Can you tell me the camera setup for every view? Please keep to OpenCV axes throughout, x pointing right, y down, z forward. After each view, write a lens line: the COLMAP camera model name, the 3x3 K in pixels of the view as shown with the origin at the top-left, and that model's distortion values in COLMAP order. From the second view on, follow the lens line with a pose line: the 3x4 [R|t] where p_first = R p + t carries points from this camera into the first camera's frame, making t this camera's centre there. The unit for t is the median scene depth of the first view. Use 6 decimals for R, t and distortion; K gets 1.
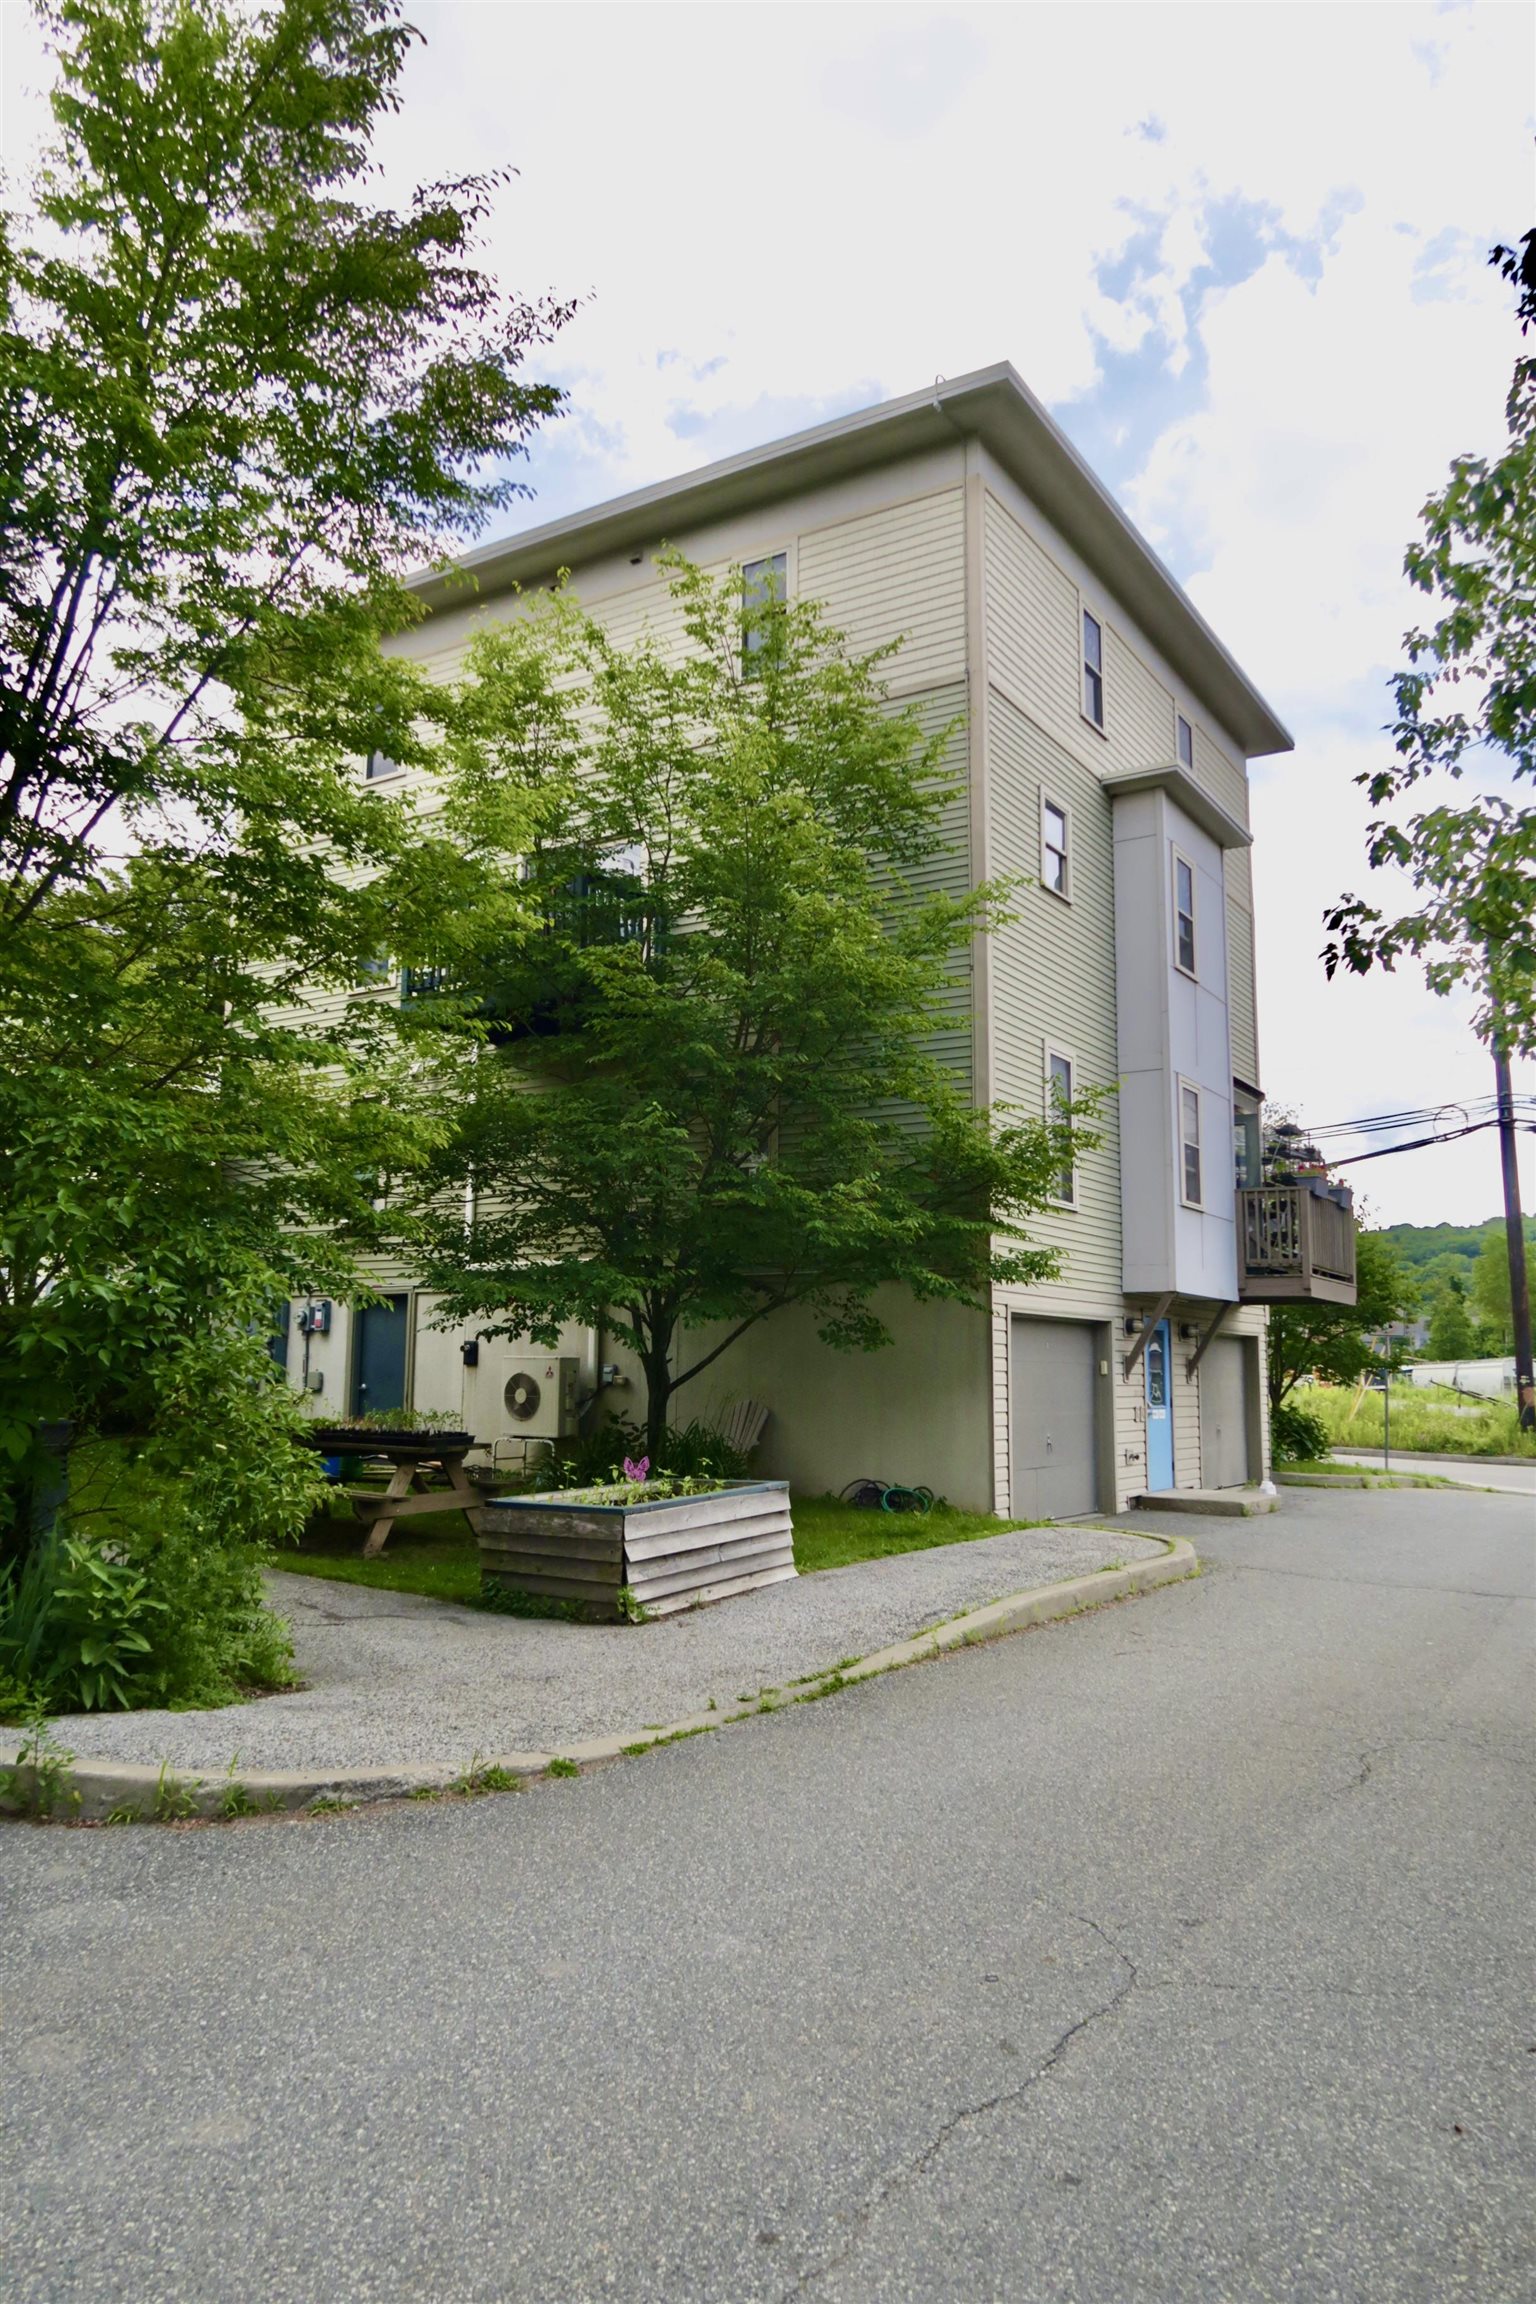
lens RADIAL K [[1609.0, 0, 768.0], [0, 1609.0, 1152.0], [0, 0, 1]] dist [-0.020866, 0.006257]
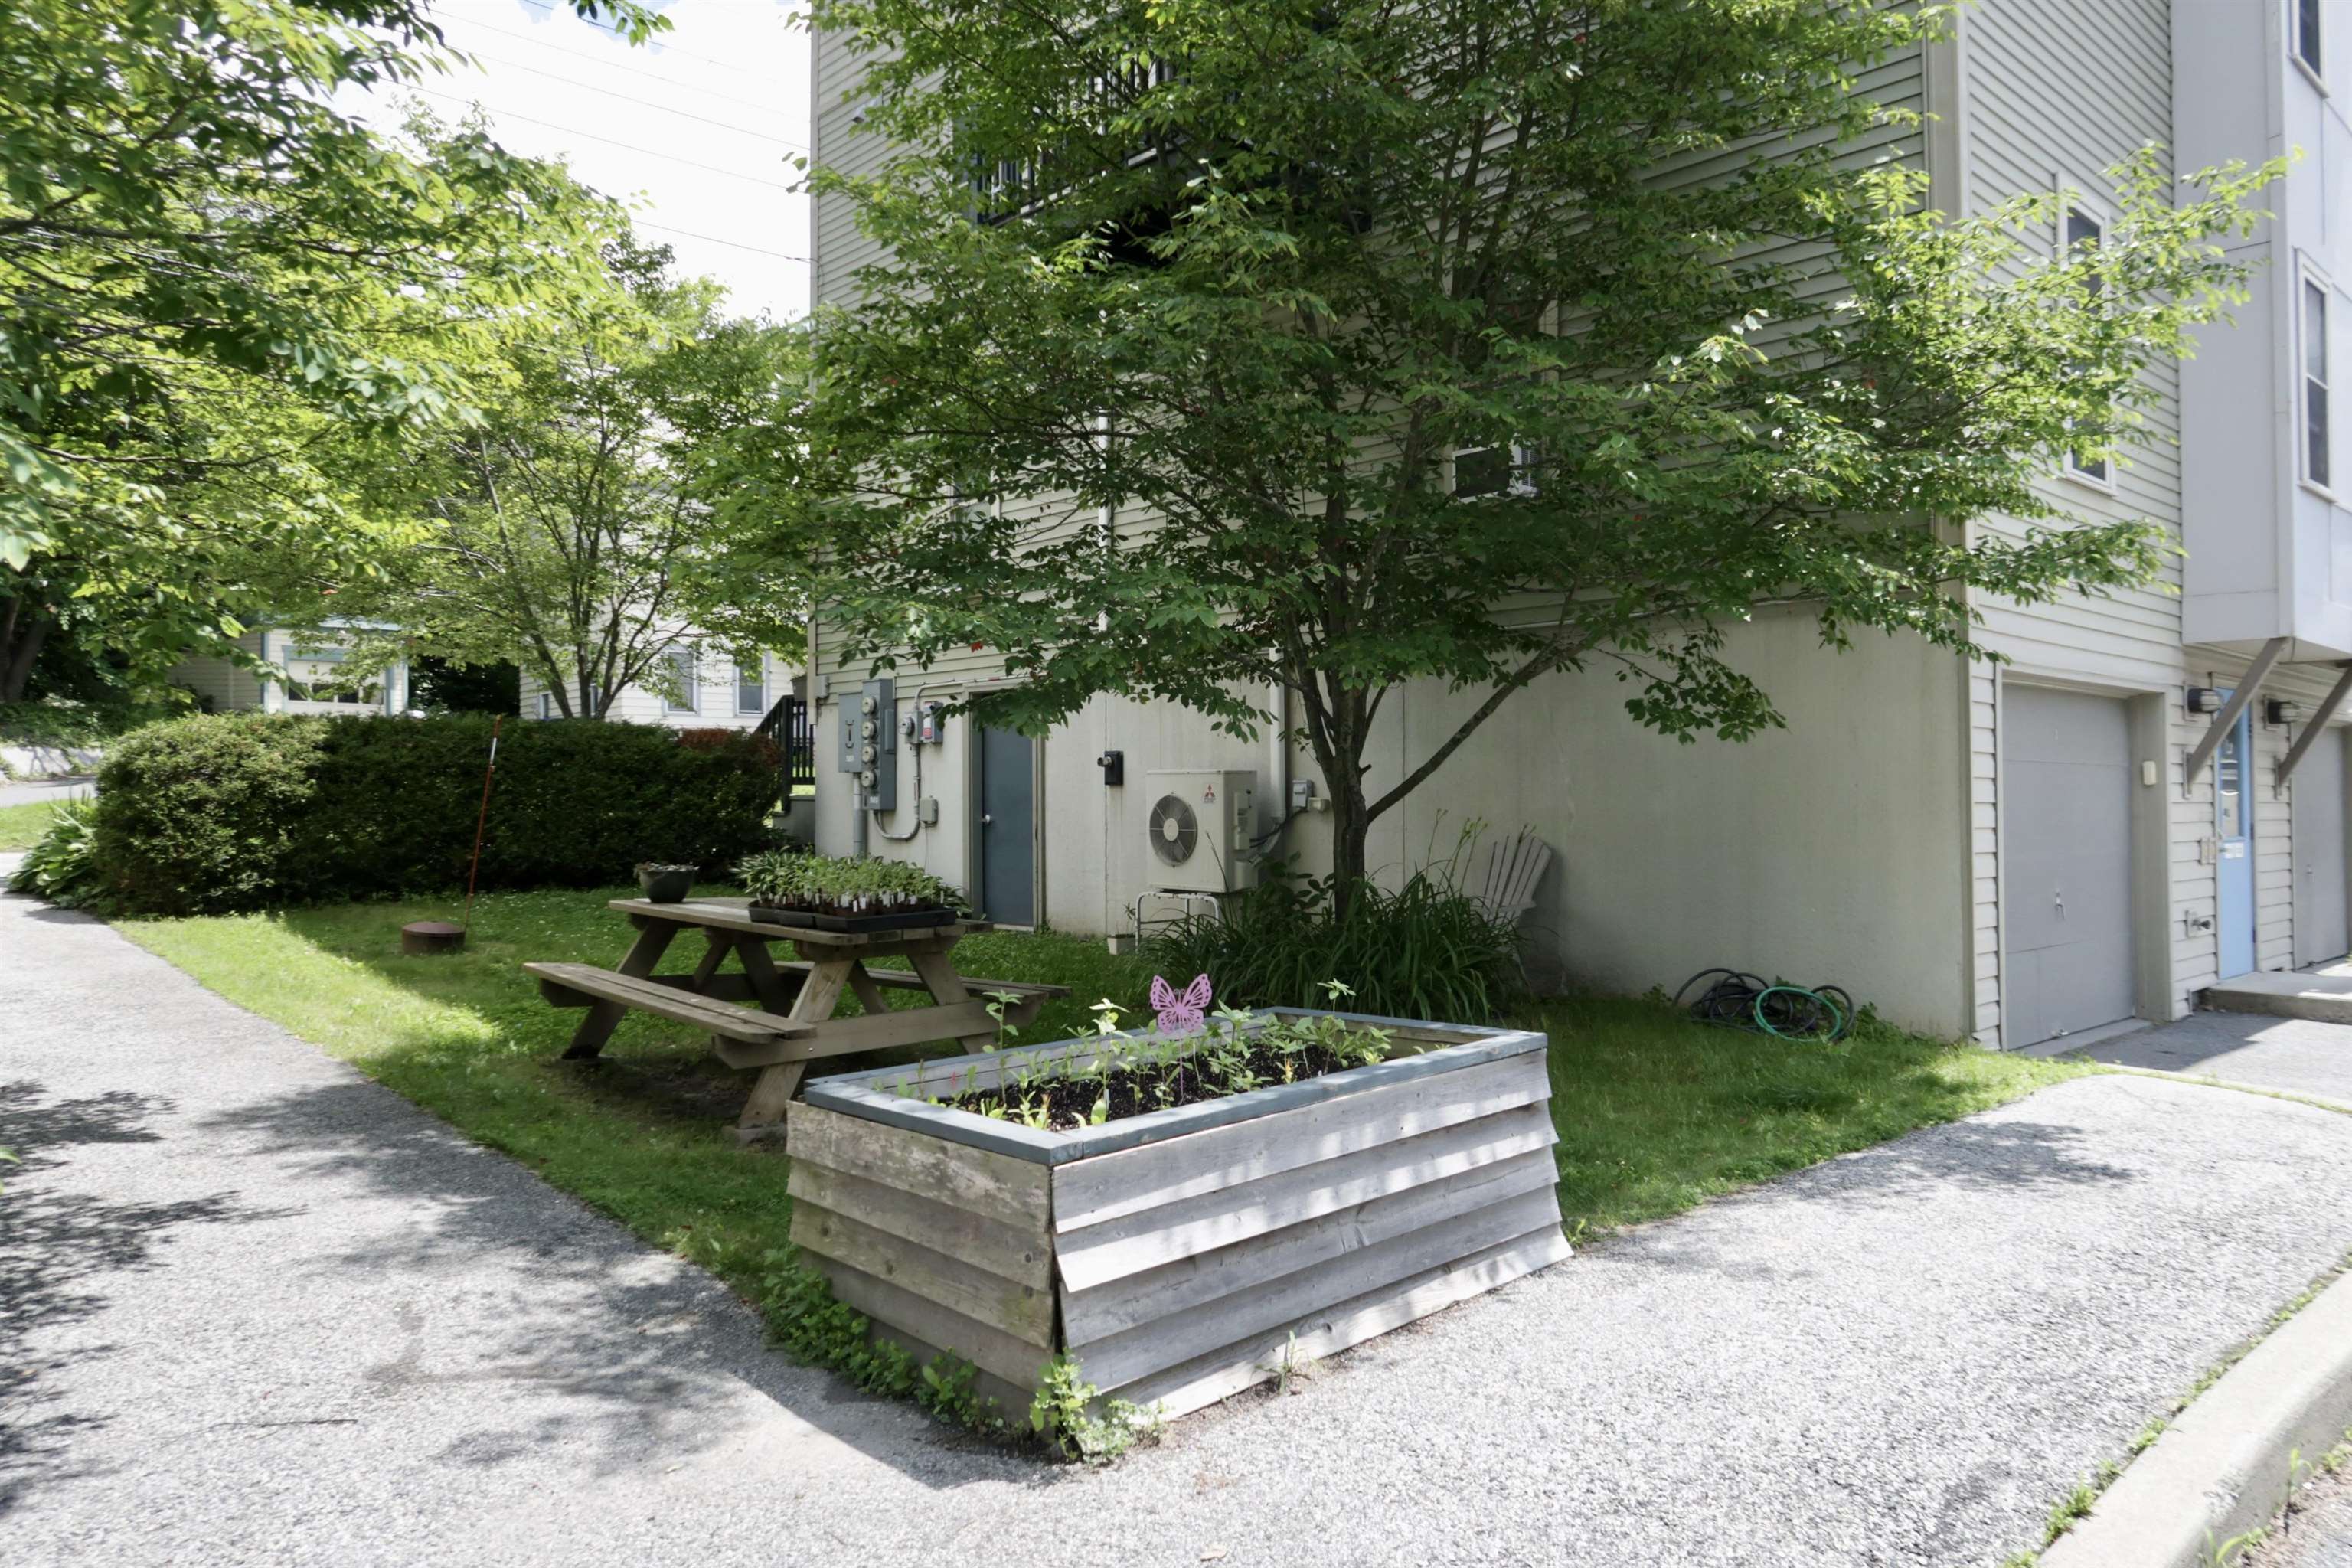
lens RADIAL K [[1642.5, 0, 1176.0], [0, 1642.5, 784.0], [0, 0, 1]] dist [-0.020866, 0.006257]
pose [[0.968024, -0.014526, -0.250435, 0.017280], [0.046019, 0.991663, 0.120360, 0.052920], [0.246599, -0.128036, 0.960623, 0.359890]]
